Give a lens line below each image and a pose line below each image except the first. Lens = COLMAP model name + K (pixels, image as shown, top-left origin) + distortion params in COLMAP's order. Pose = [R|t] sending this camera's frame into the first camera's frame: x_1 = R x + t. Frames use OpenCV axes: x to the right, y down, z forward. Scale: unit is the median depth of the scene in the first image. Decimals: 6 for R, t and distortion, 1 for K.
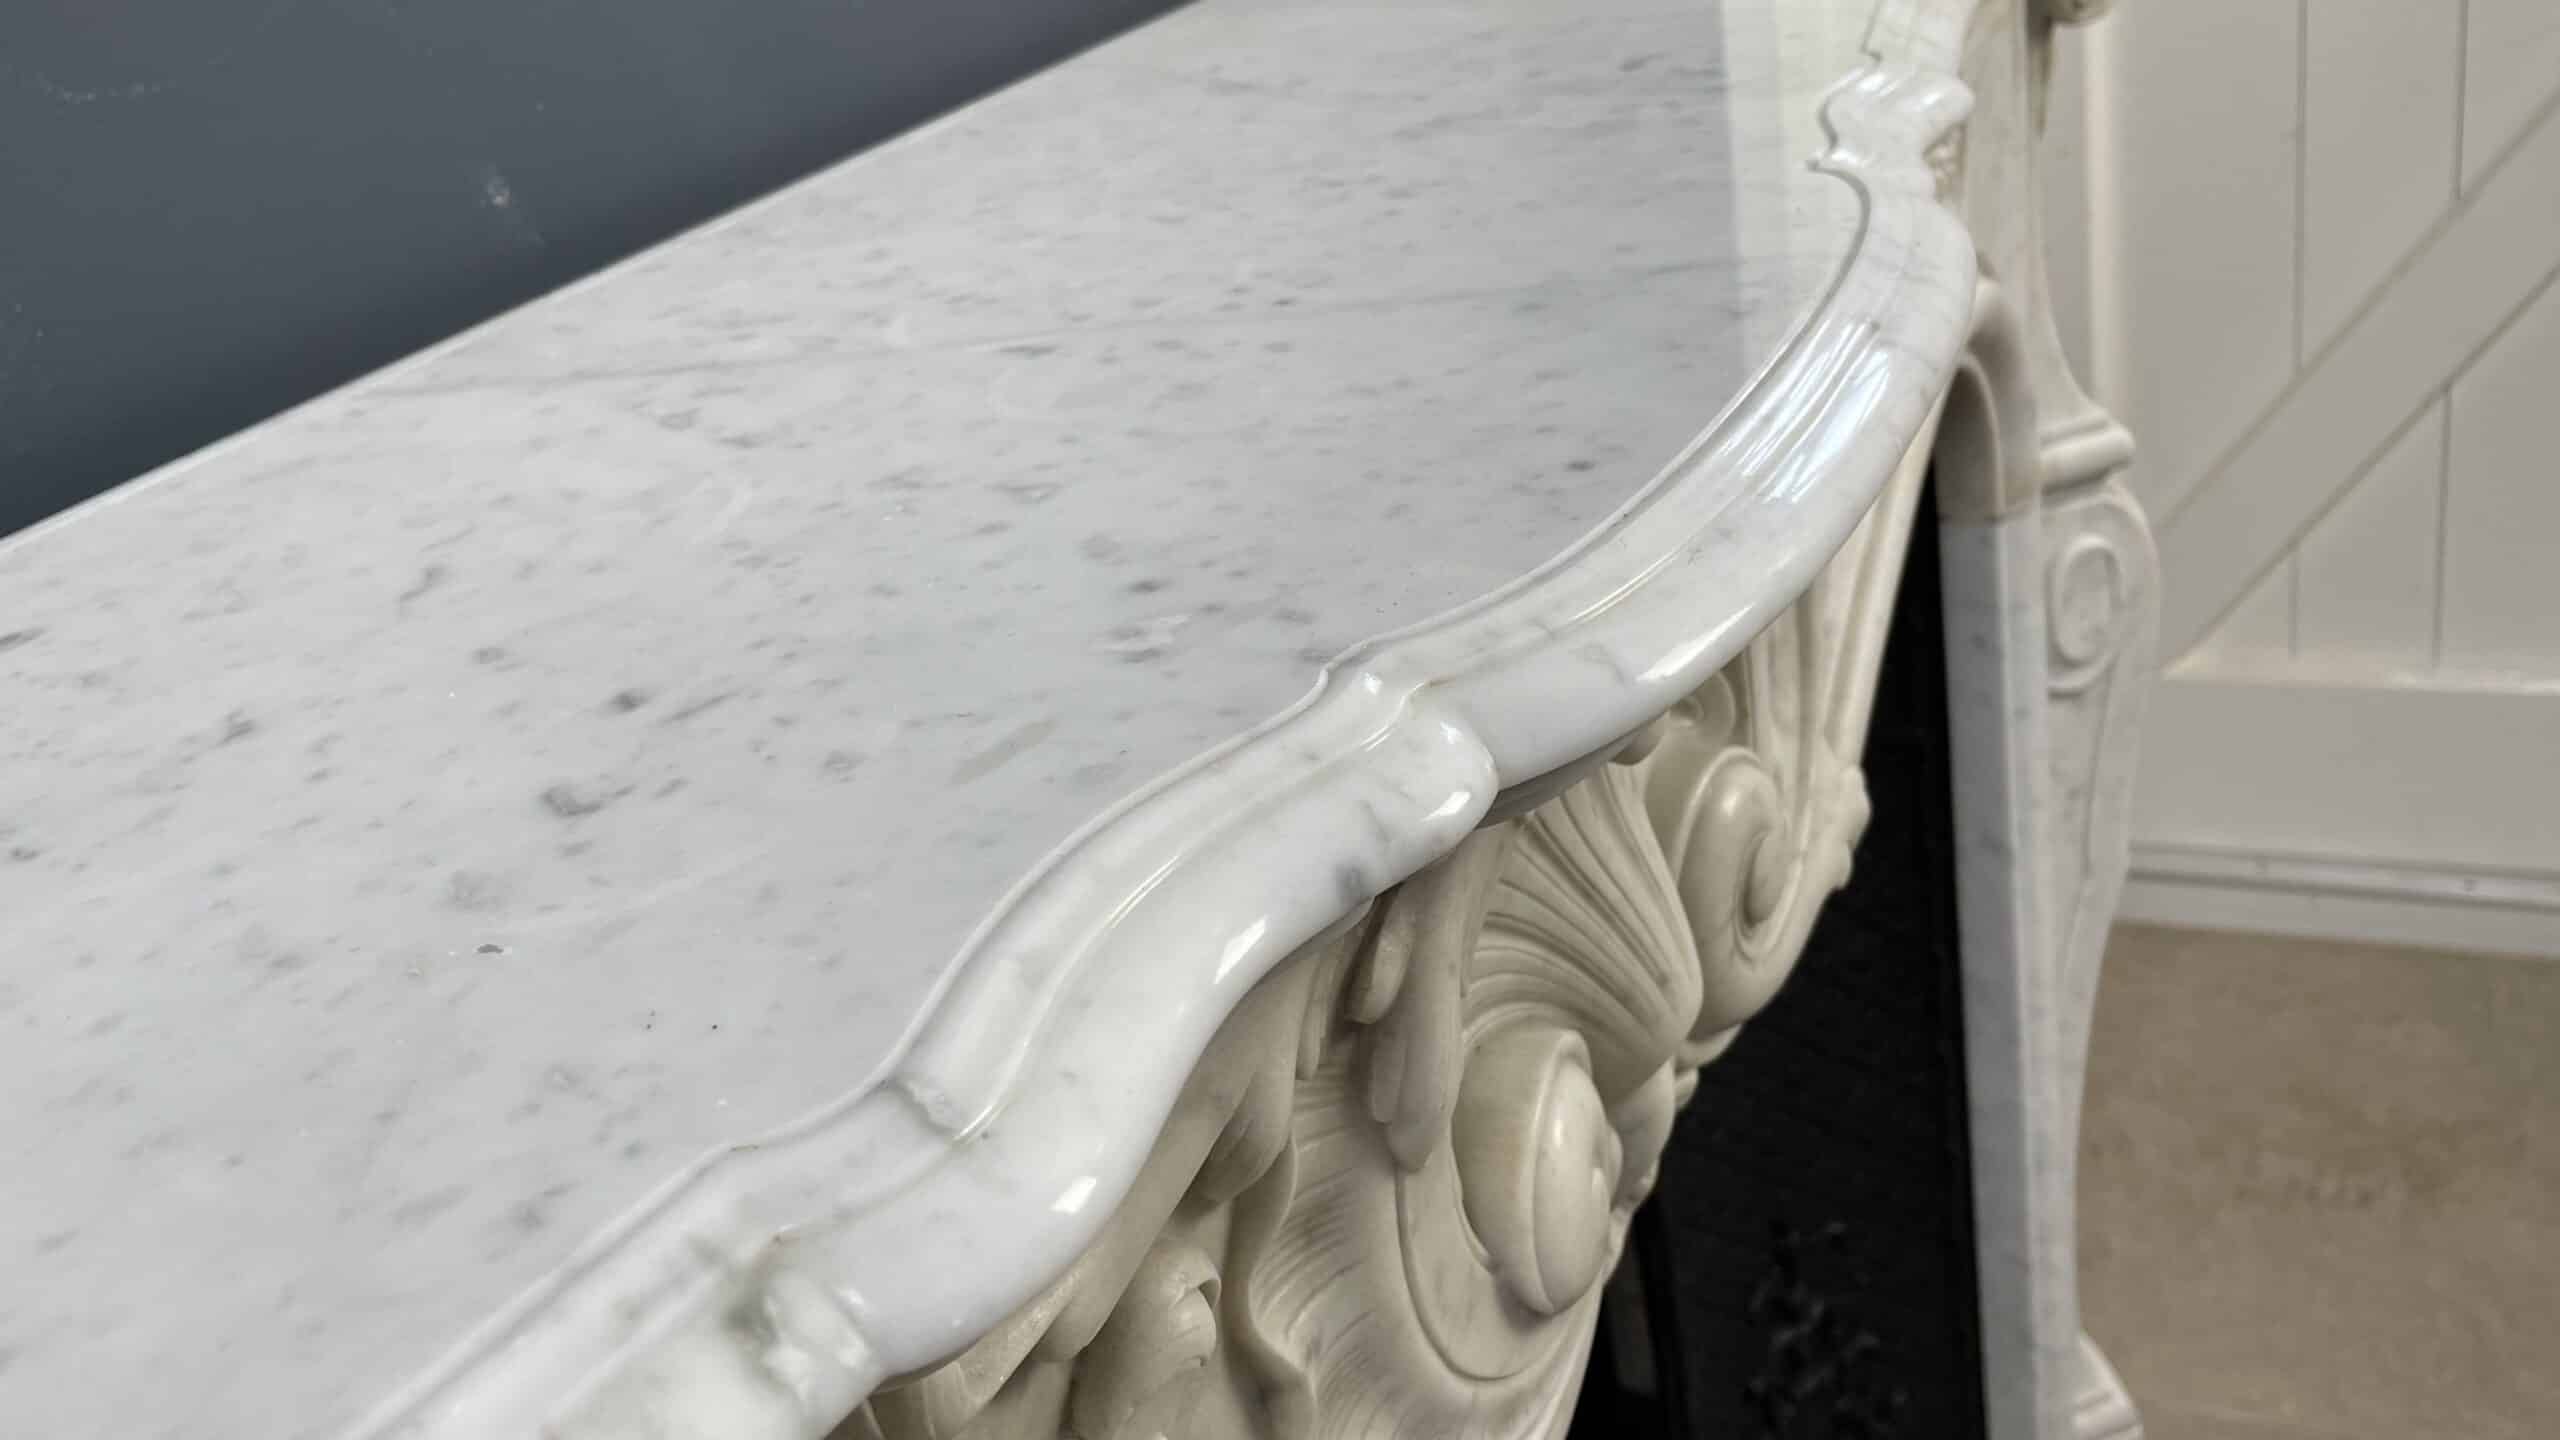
lens RADIAL K [[2178.0, 0, 1276.9], [0, 2178.0, 716.7], [0, 0, 1]] dist [0.015542, 0.002083]
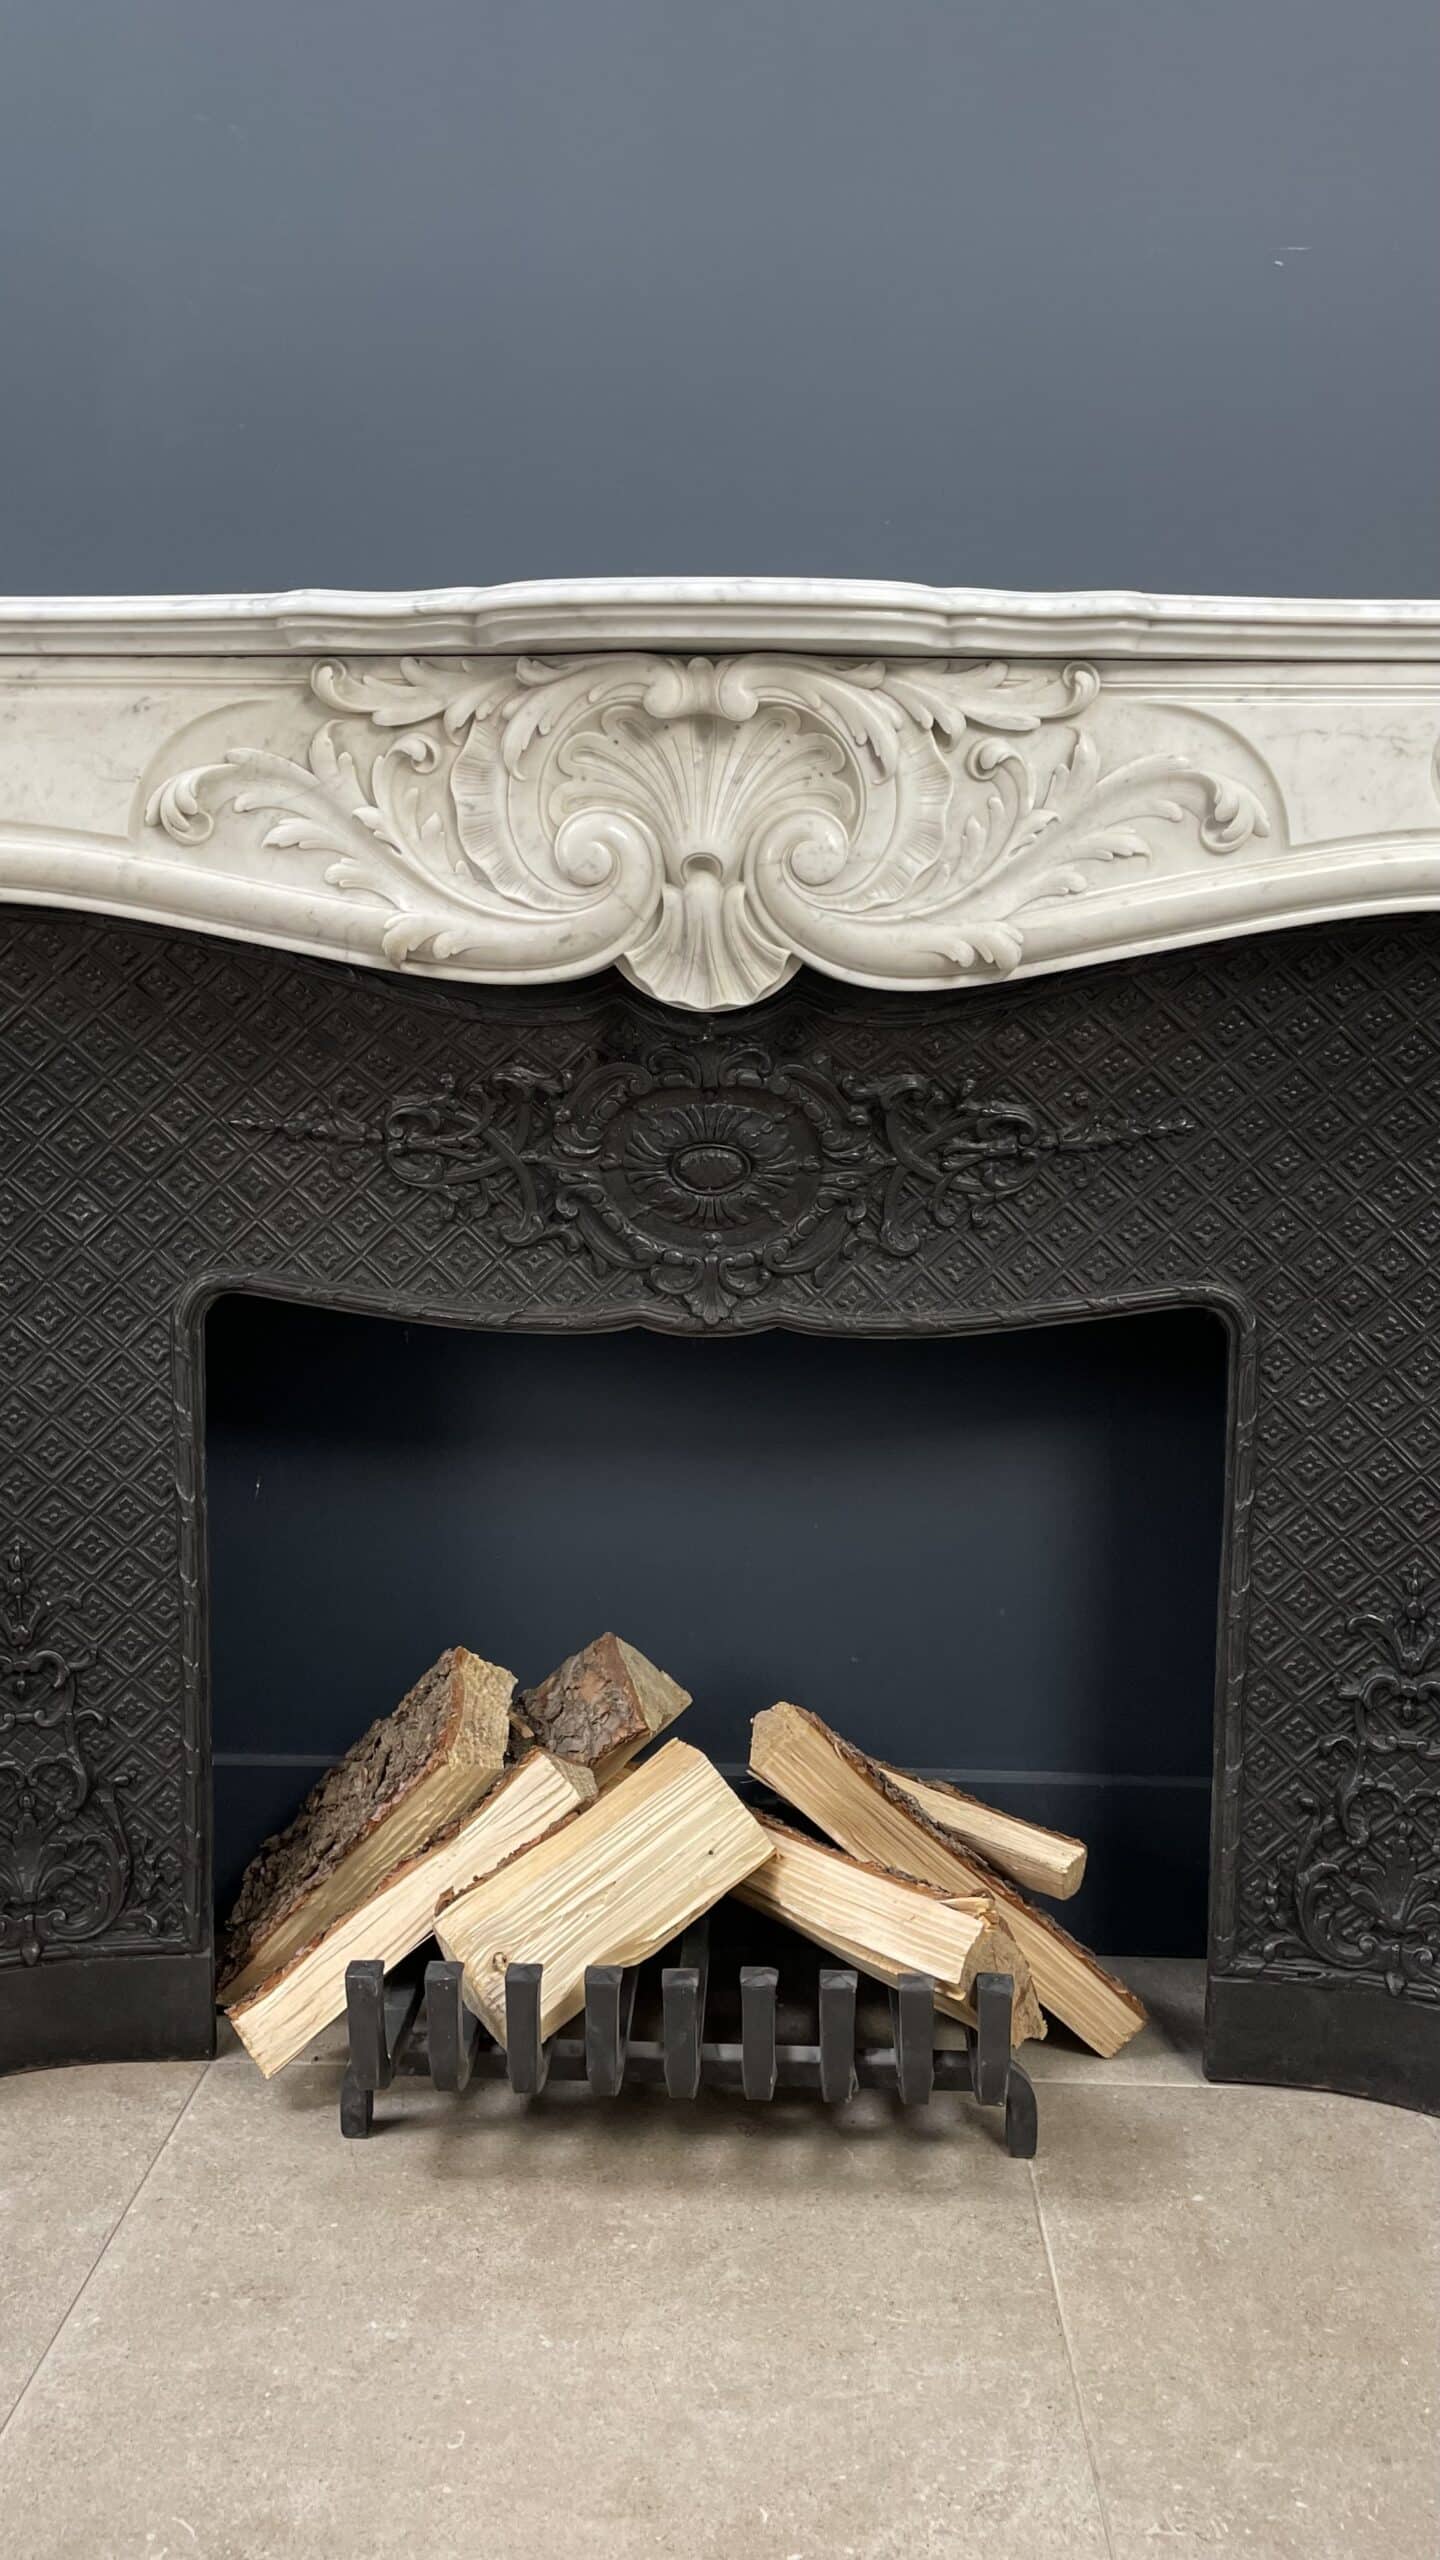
lens RADIAL K [[1963.5, 0, 749.0], [0, 1963.5, 1269.5], [0, 0, 1]] dist [0.081677, -0.116740]
pose [[0.412409, 0.288107, -0.864241, 1.641103], [-0.471375, 0.879293, 0.068188, 0.261408], [0.779567, 0.379260, 0.498435, 0.002934]]
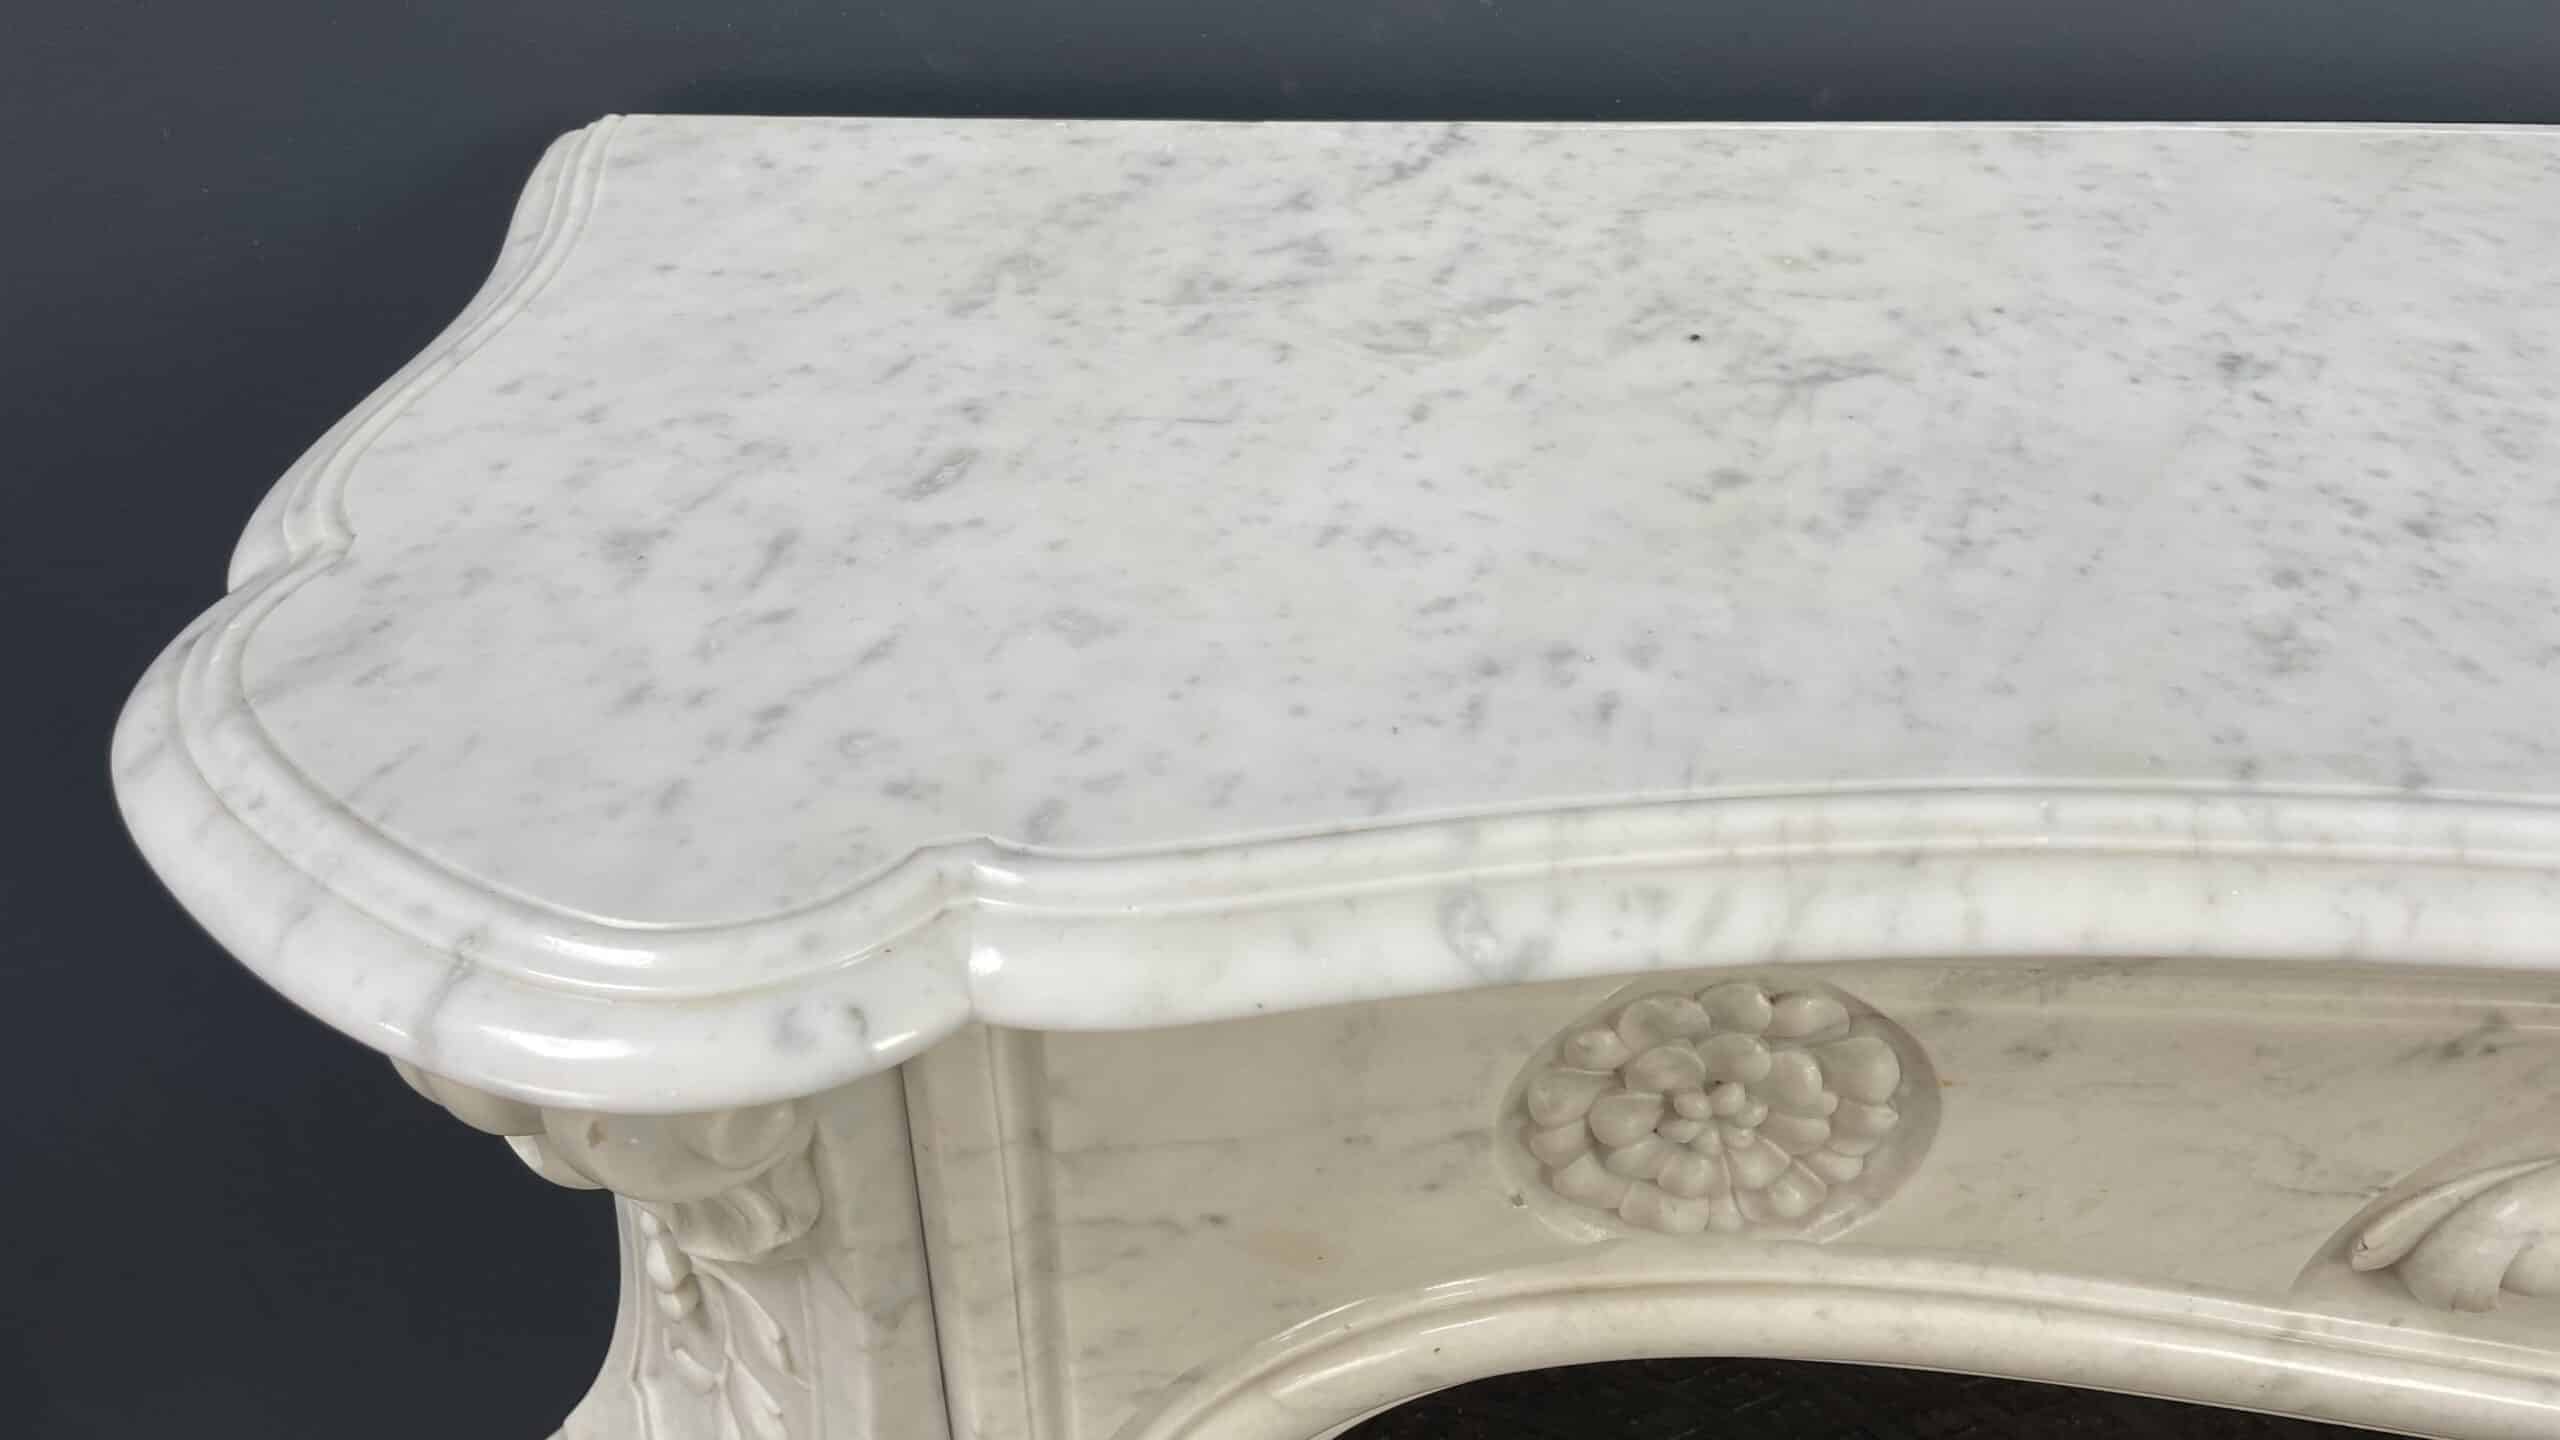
lens RADIAL K [[1963.5, 0, 1282.5], [0, 1963.5, 708.8], [0, 0, 1]] dist [0.081677, -0.116740]
pose [[0.450017, 0.671271, -0.588965, -0.036786], [-0.471864, 0.738673, 0.481359, 0.030307], [0.758175, 0.061292, 0.649164, -0.327279]]
